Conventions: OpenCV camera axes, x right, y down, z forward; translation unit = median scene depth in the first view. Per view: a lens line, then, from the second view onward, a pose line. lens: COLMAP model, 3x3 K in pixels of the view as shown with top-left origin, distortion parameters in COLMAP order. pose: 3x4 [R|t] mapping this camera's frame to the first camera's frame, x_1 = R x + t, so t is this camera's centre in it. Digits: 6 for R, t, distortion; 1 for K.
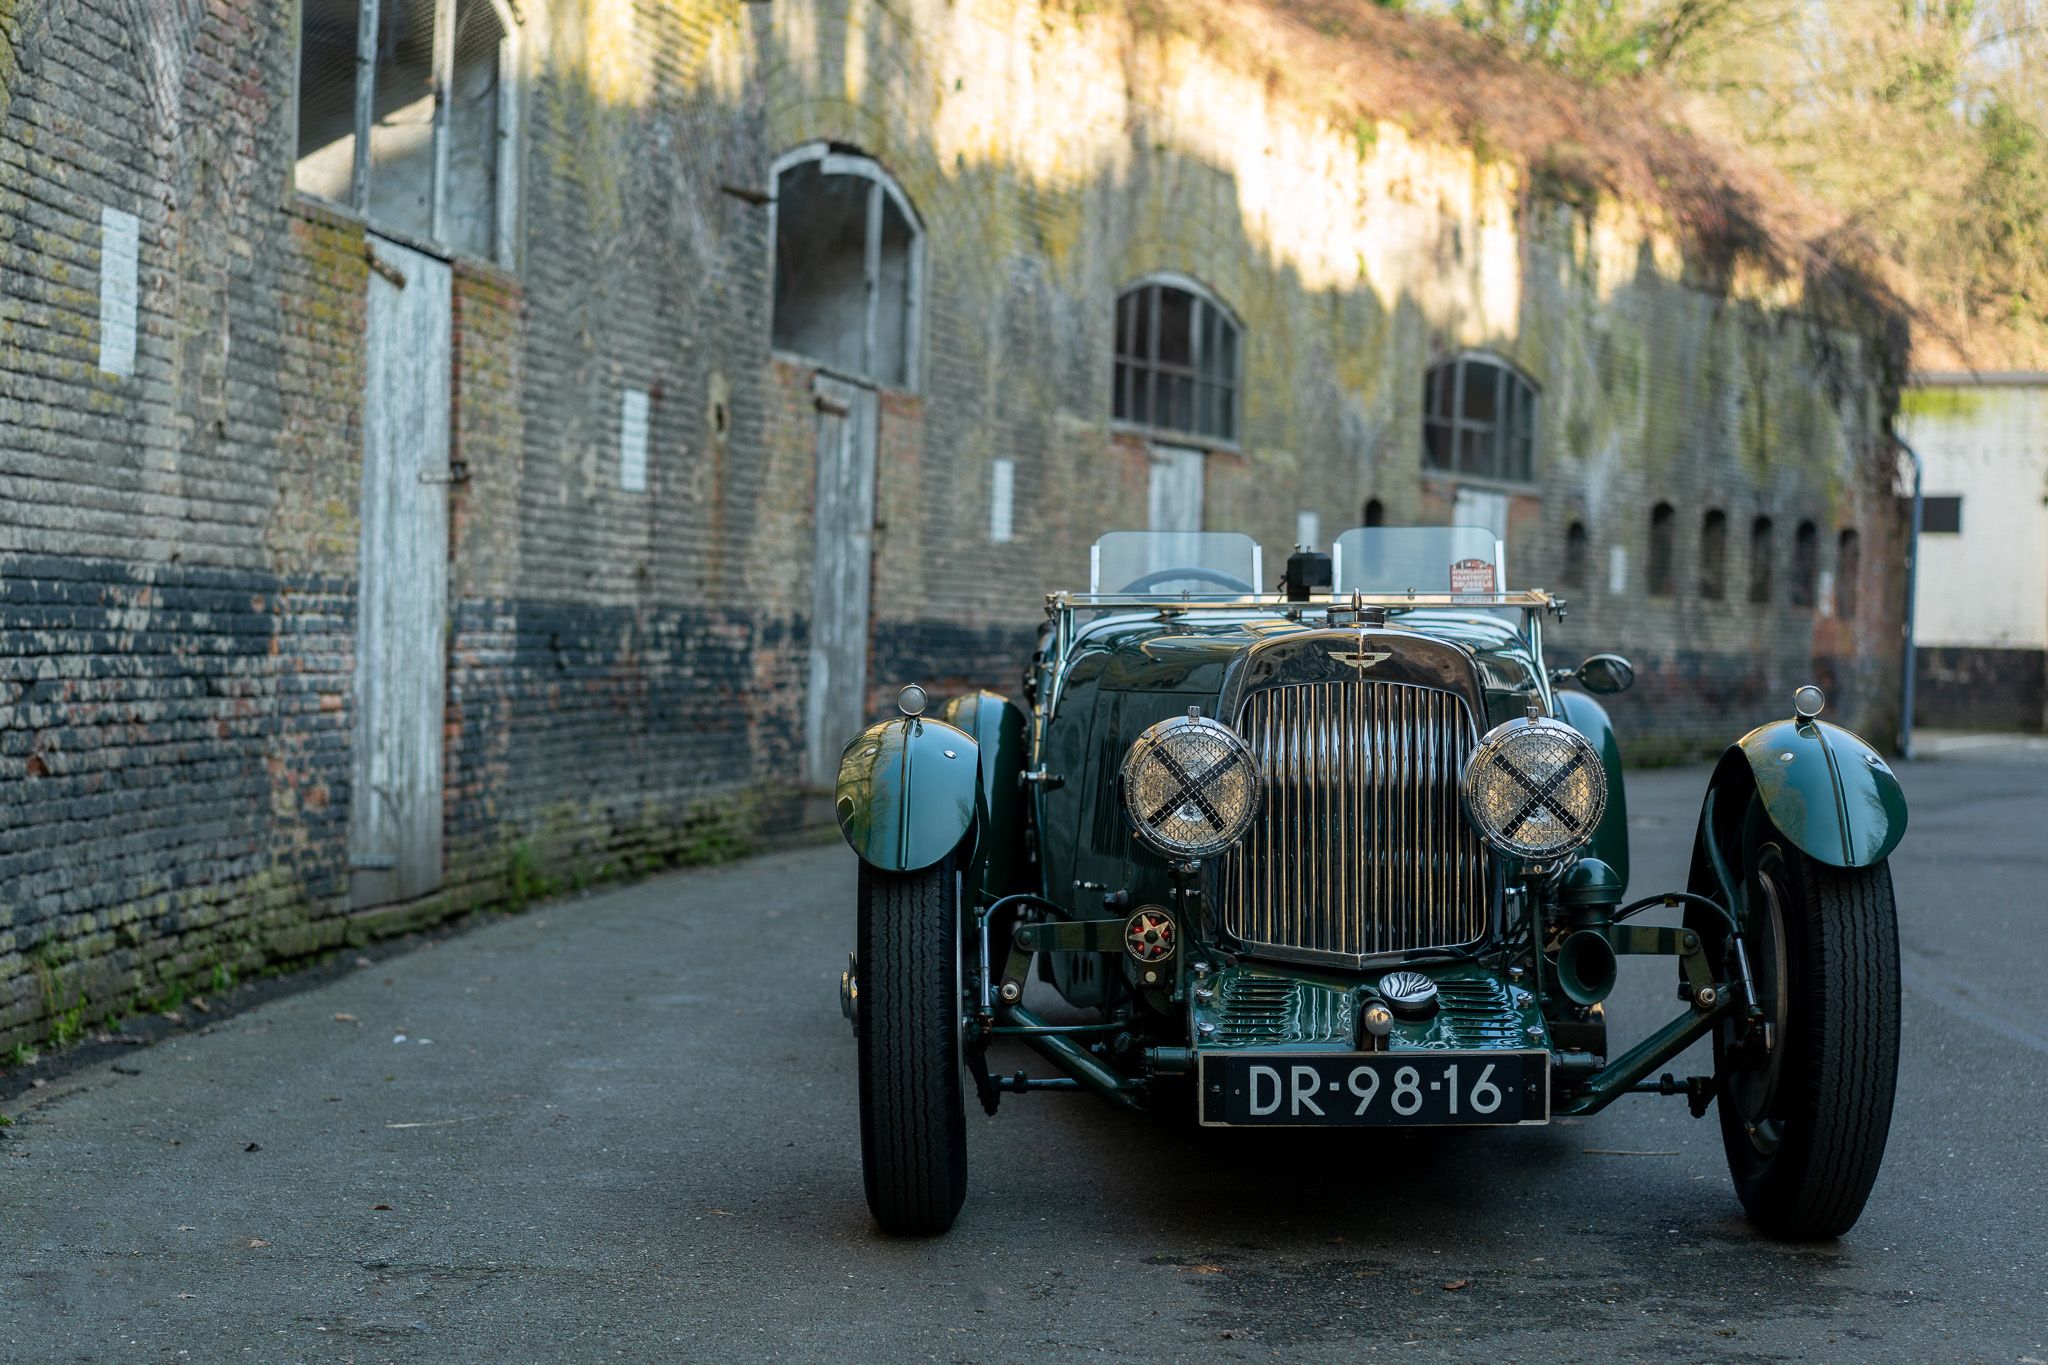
lens RADIAL K [[3349.3, 0, 960.3], [0, 3349.3, 671.0], [0, 0, 1]] dist [-0.002321, -0.118172]
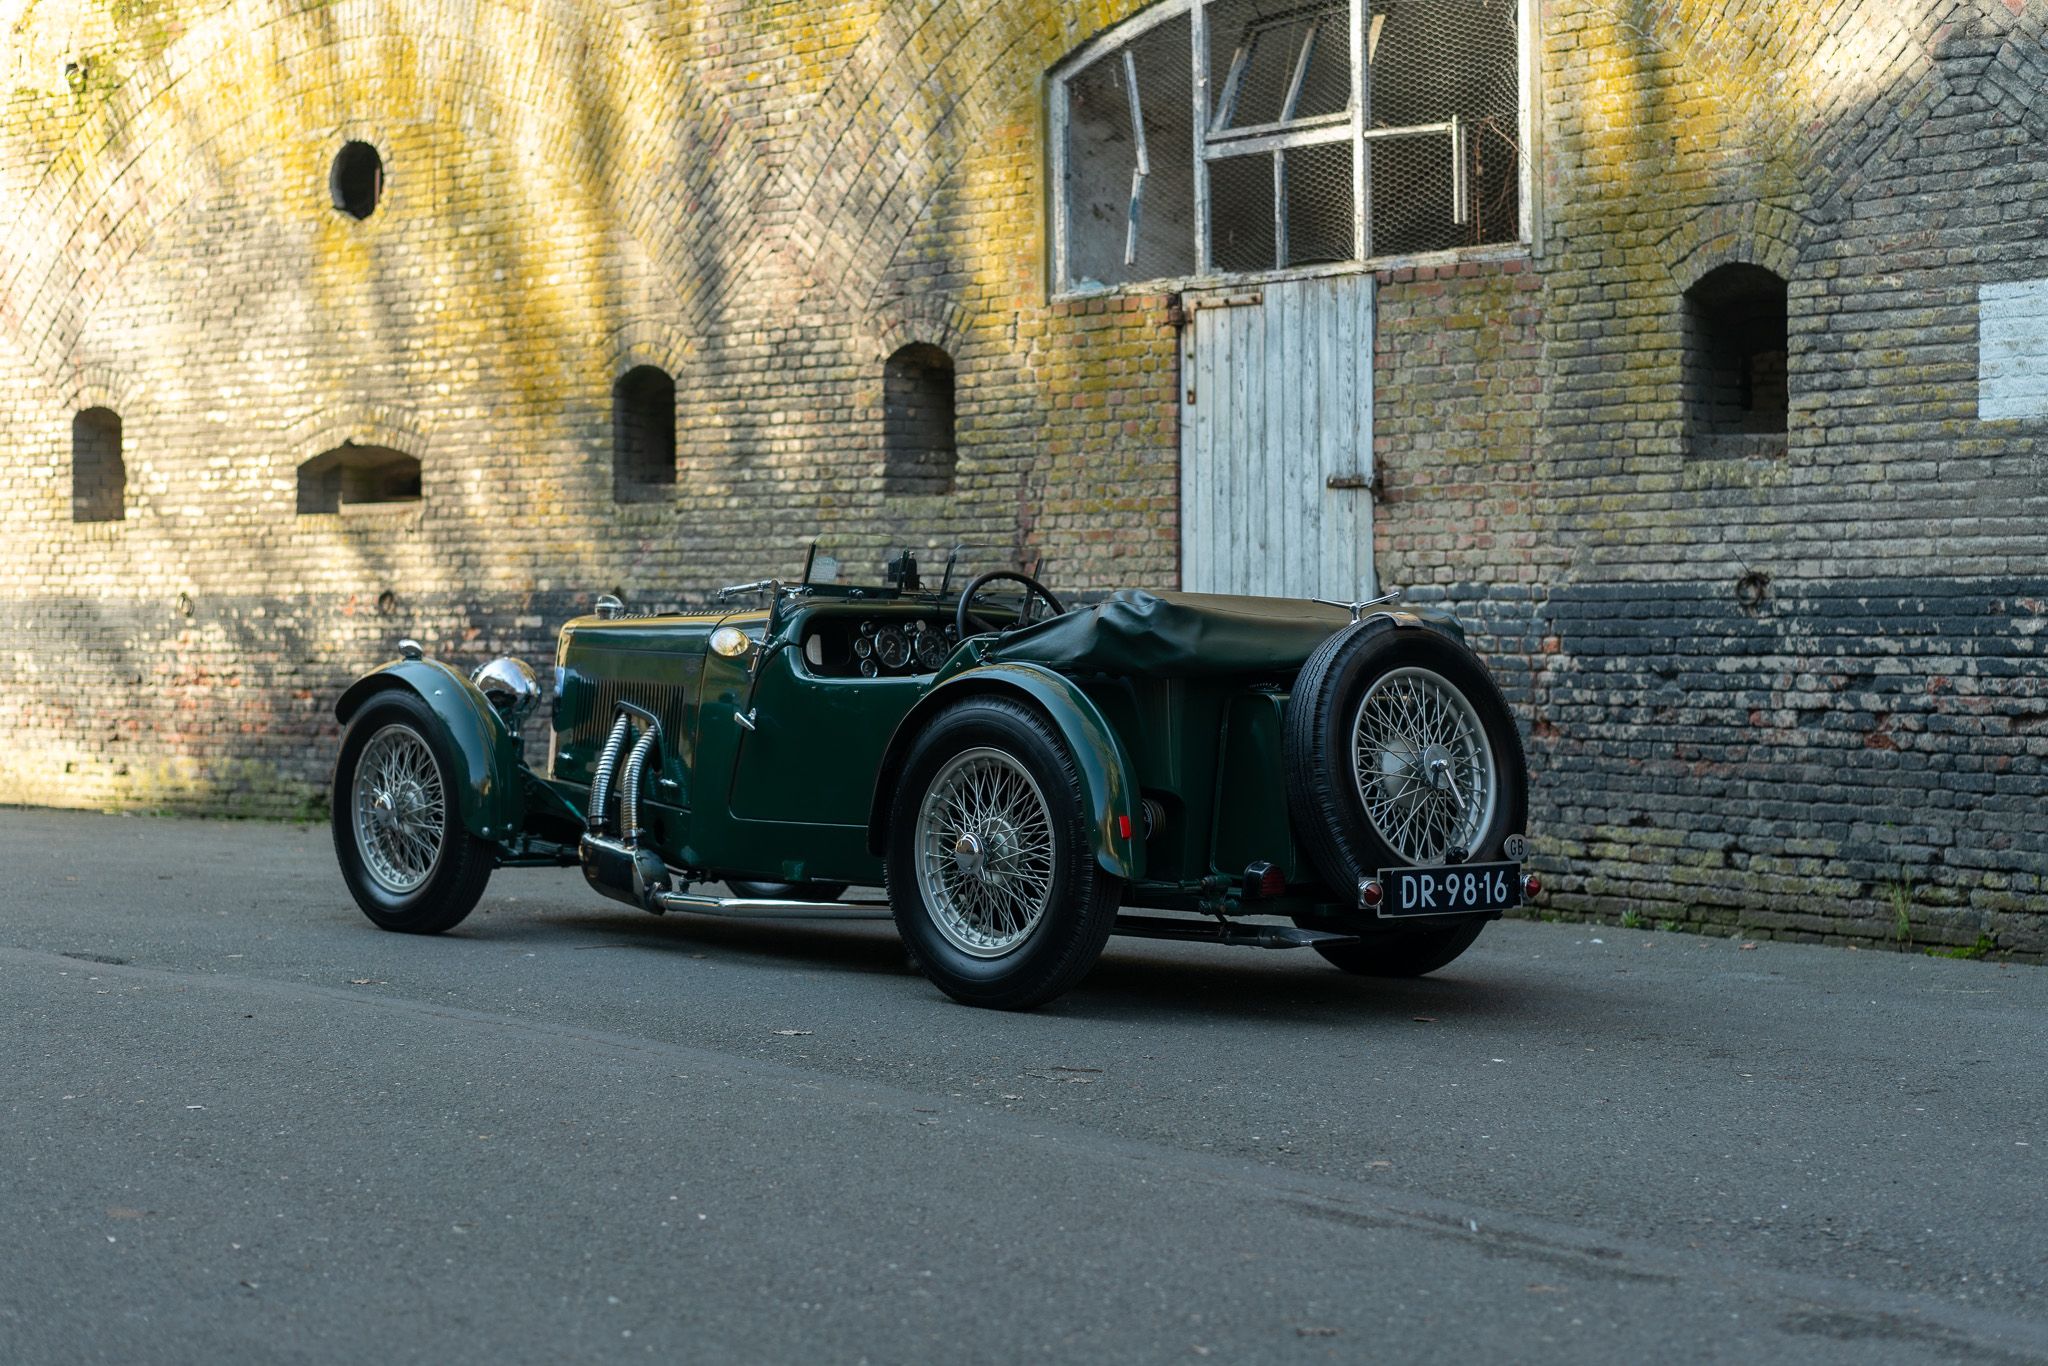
lens RADIAL K [[3252.0, 0, 1017.1], [0, 3252.0, 694.6], [0, 0, 1]] dist [0.019337, -0.238079]
pose [[-0.709768, -0.006324, -0.704407, 0.792456], [-0.021713, 0.999681, 0.012903, 0.001445], [0.704101, 0.024453, -0.709679, 1.540373]]
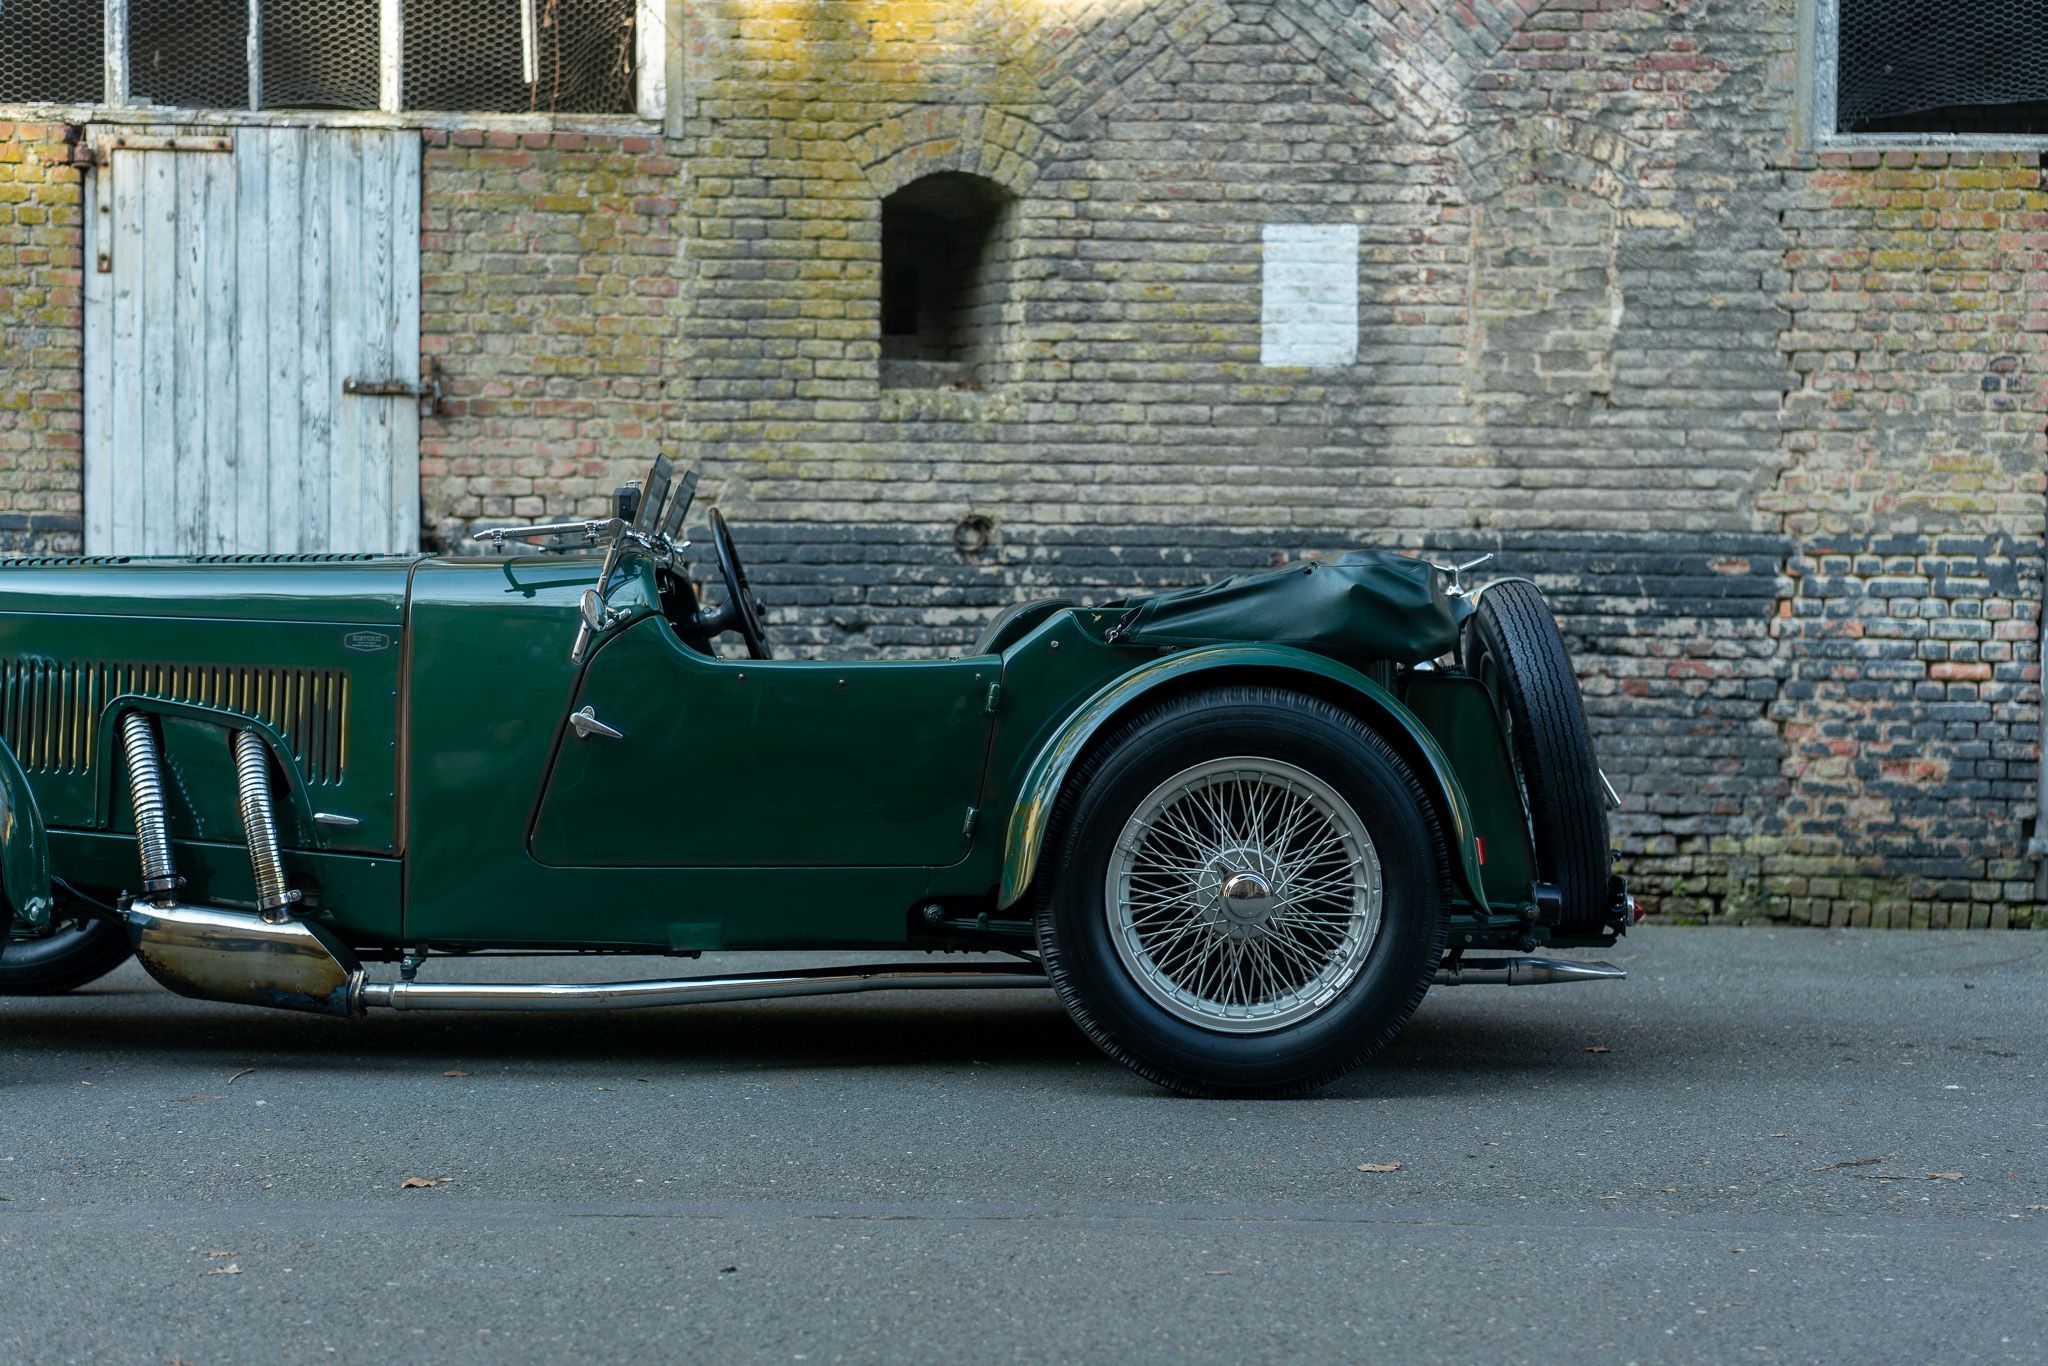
lens RADIAL K [[3252.0, 0, 1017.1], [0, 3252.0, 694.6], [0, 0, 1]] dist [0.019337, -0.238079]
pose [[0.075257, 0.027553, -0.996783, 0.846138], [-0.020936, 0.999442, 0.026046, -0.002709], [0.996944, 0.018908, 0.075791, 0.803041]]
